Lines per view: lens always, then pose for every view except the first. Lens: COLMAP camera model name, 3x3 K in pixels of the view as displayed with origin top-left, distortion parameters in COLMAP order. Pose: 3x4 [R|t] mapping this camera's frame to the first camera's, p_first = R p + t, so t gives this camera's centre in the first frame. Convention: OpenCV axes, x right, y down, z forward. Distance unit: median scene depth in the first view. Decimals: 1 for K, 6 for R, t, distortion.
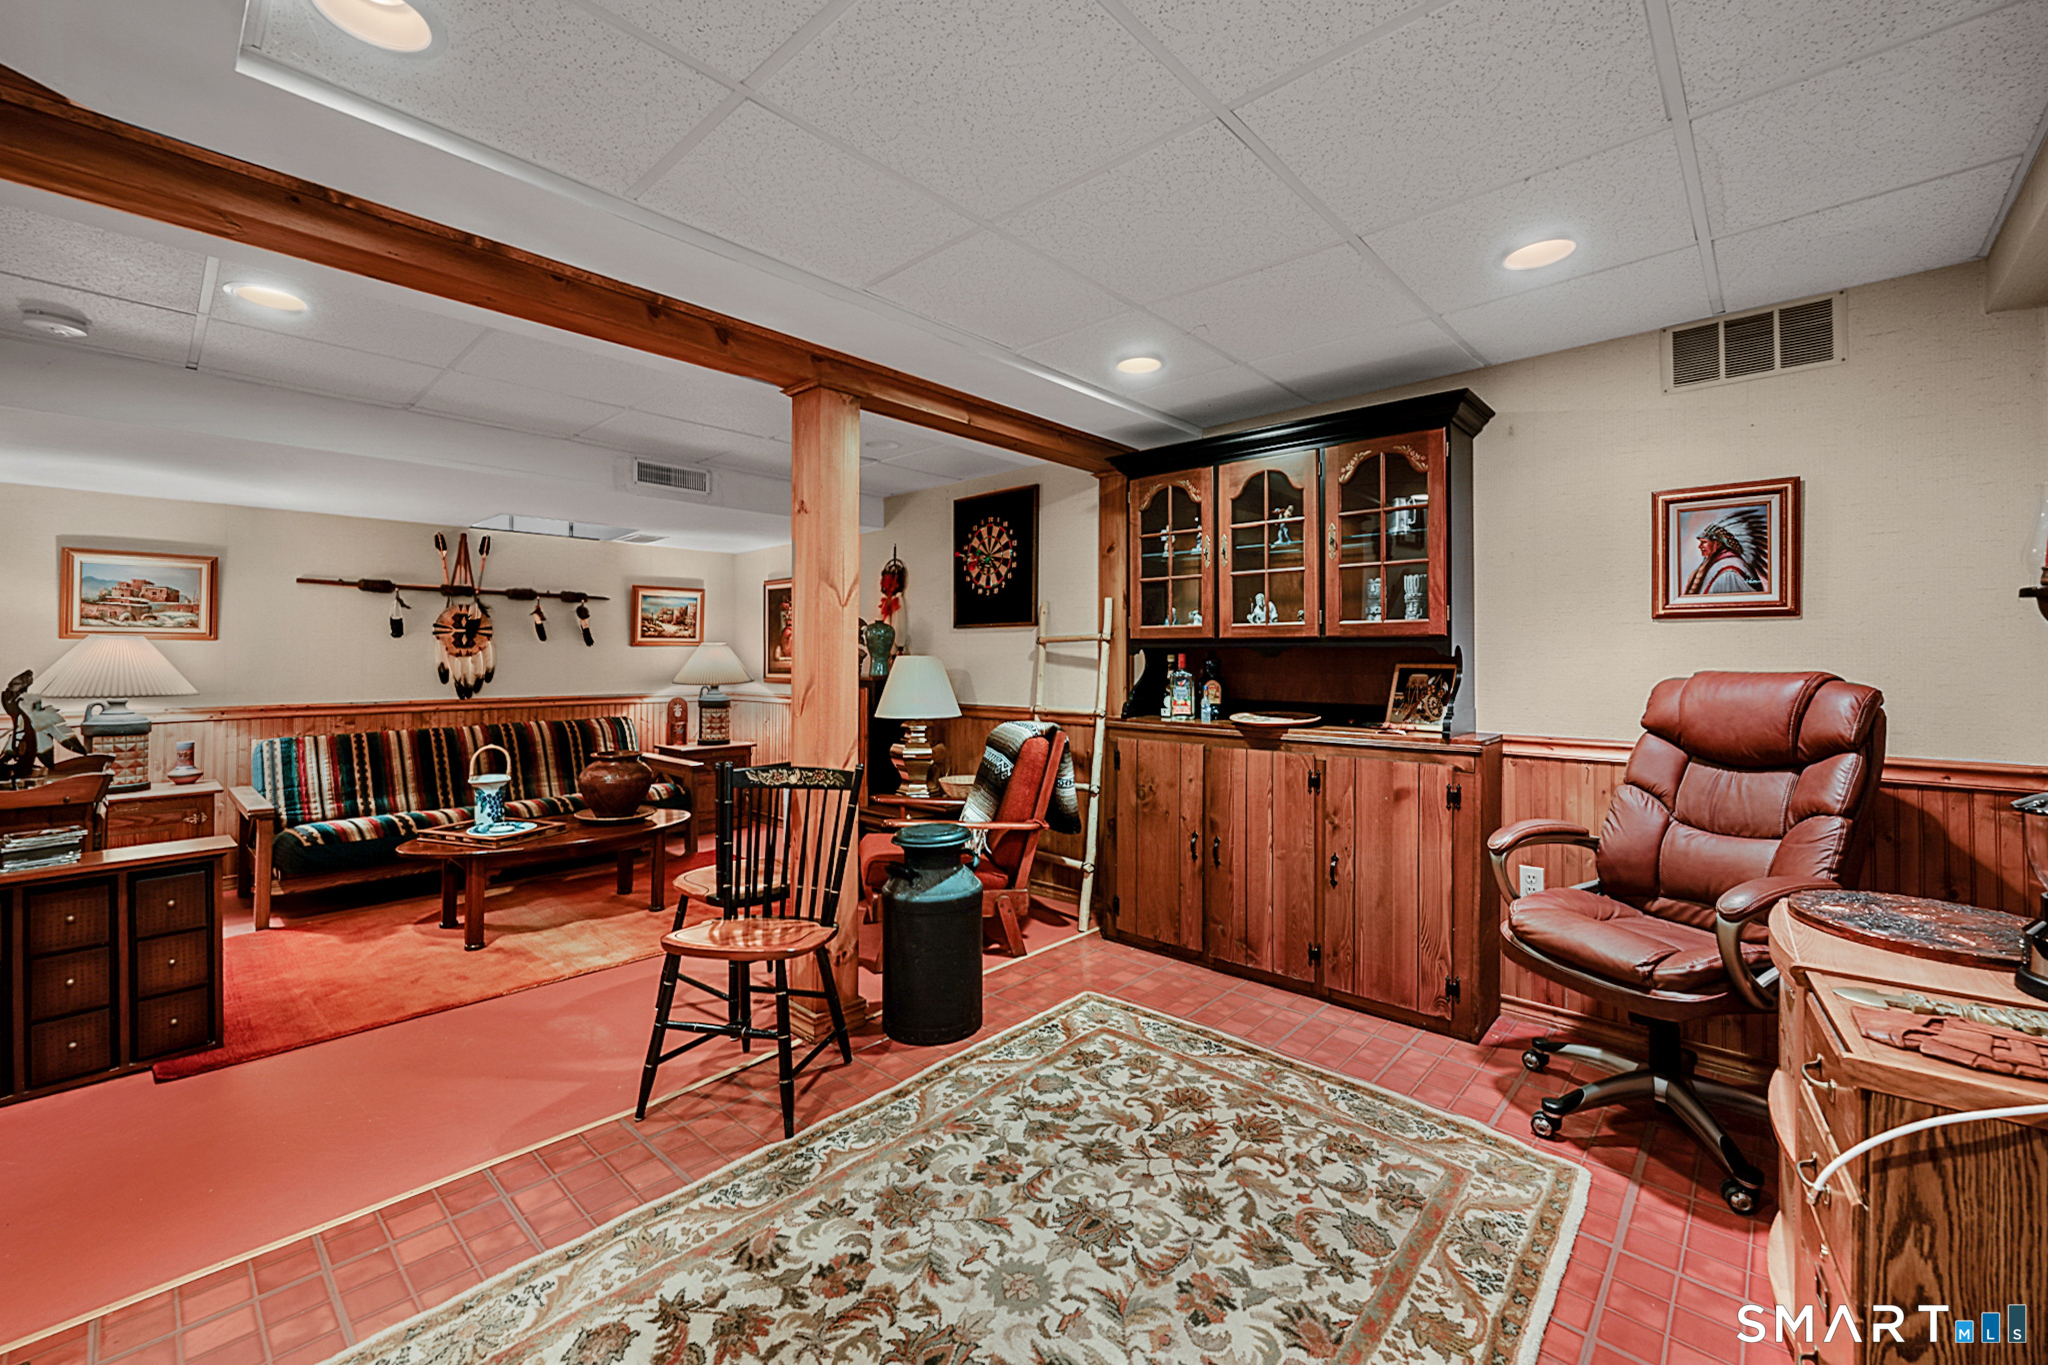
lens RADIAL K [[823.5, 0, 1013.1], [0, 823.5, 660.7], [0, 0, 1]] dist [-0.002262, -0.000009]
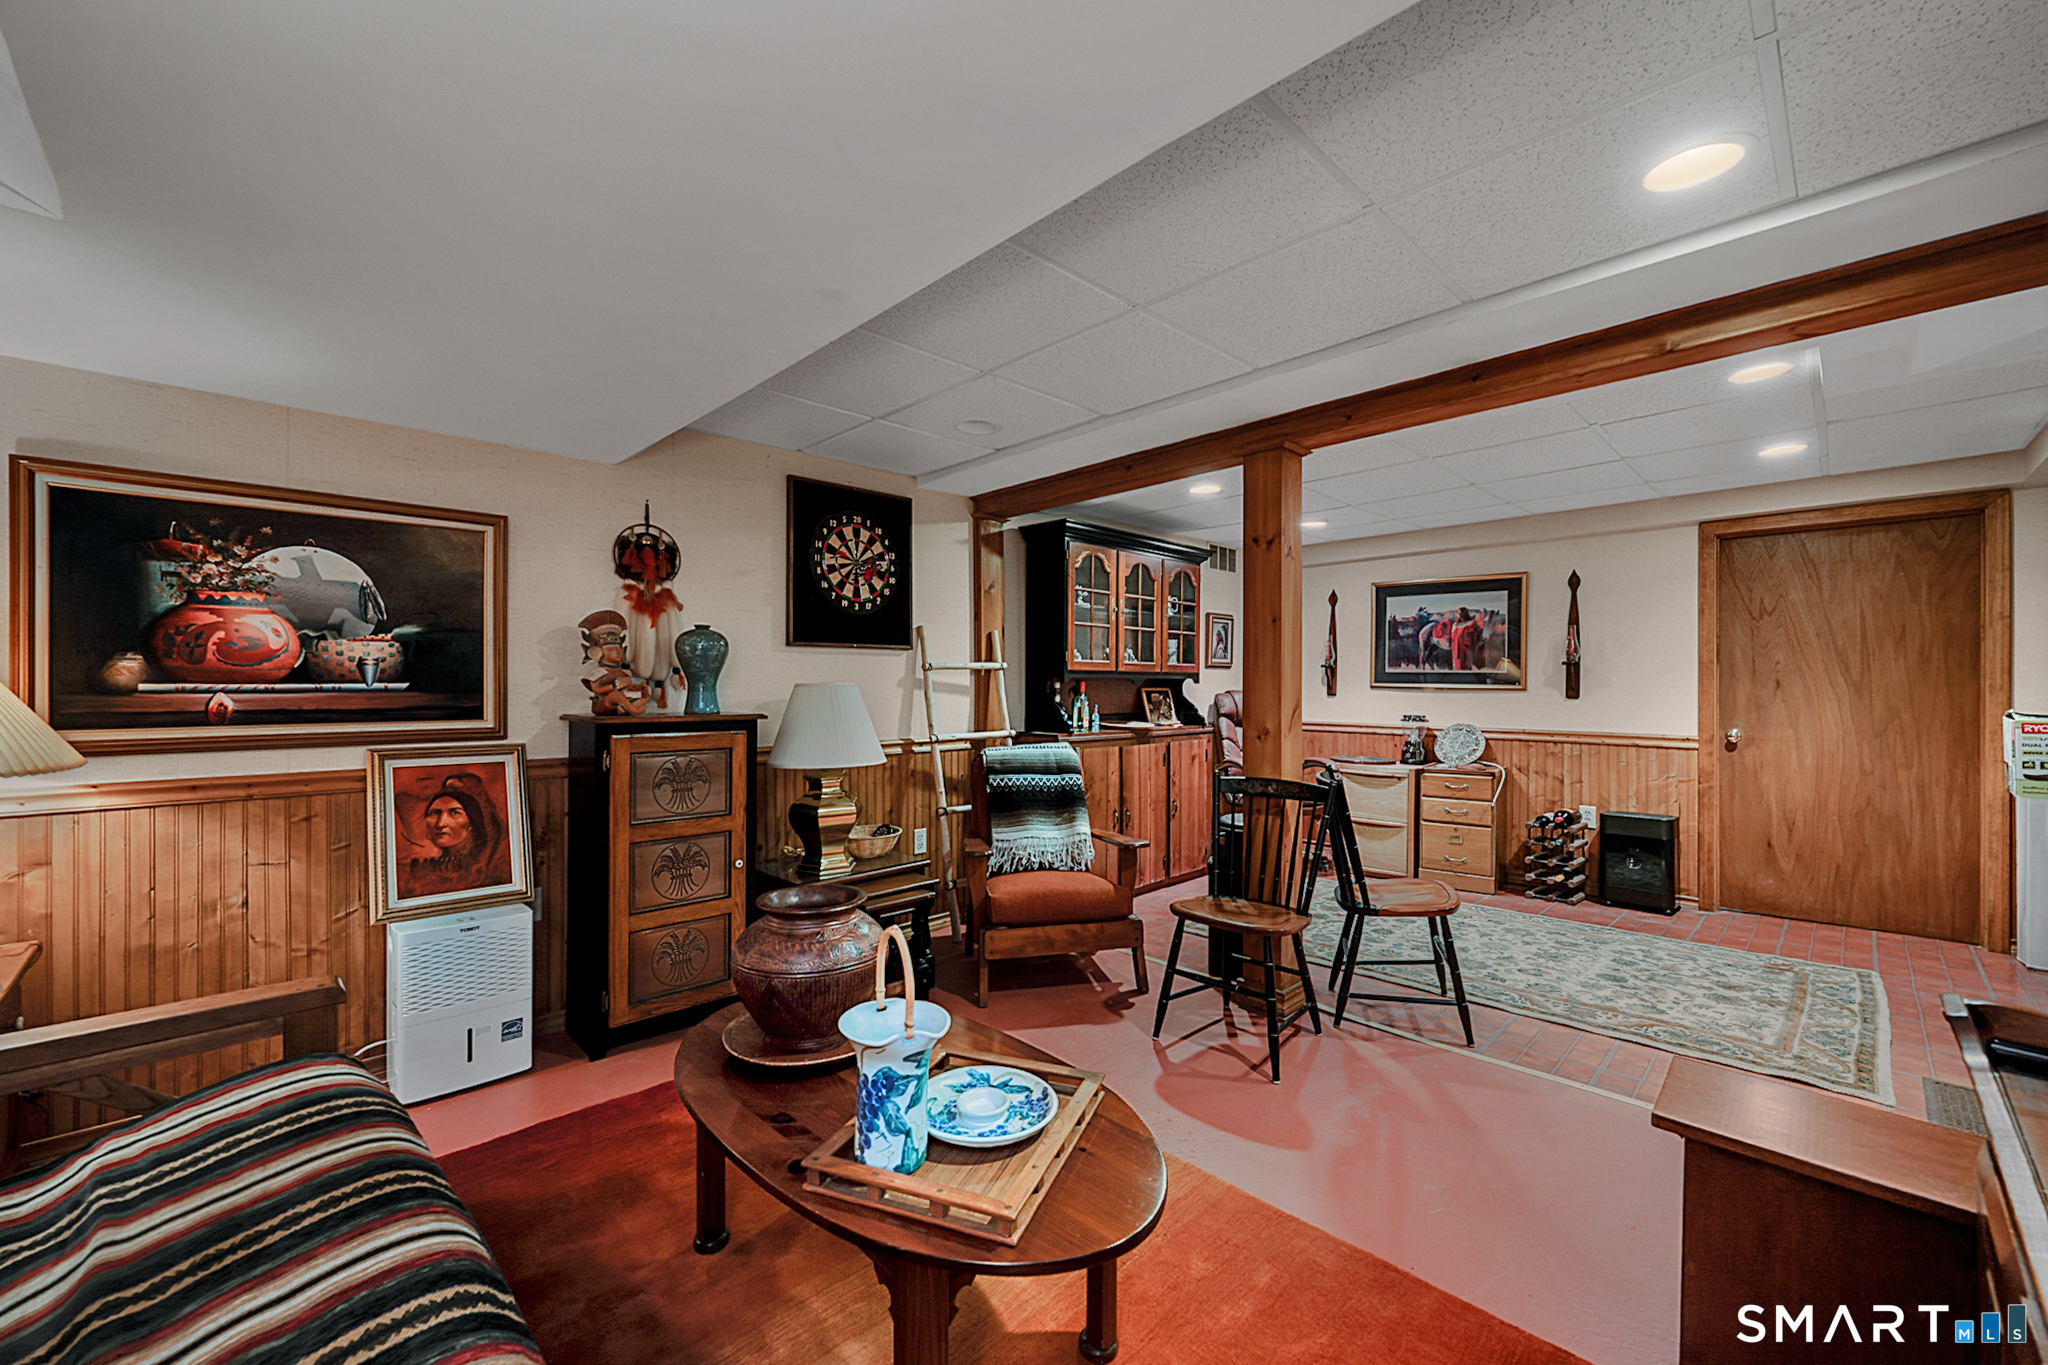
lens RADIAL K [[823.5, 0, 1013.4], [0, 823.5, 690.1], [0, 0, 1]] dist [-0.002262, -0.000009]
pose [[0.044443, 0.000473, 0.999012, -0.880332], [0.010924, 0.999940, -0.000959, 0.004627], [-0.998952, 0.010956, 0.044435, 0.828520]]
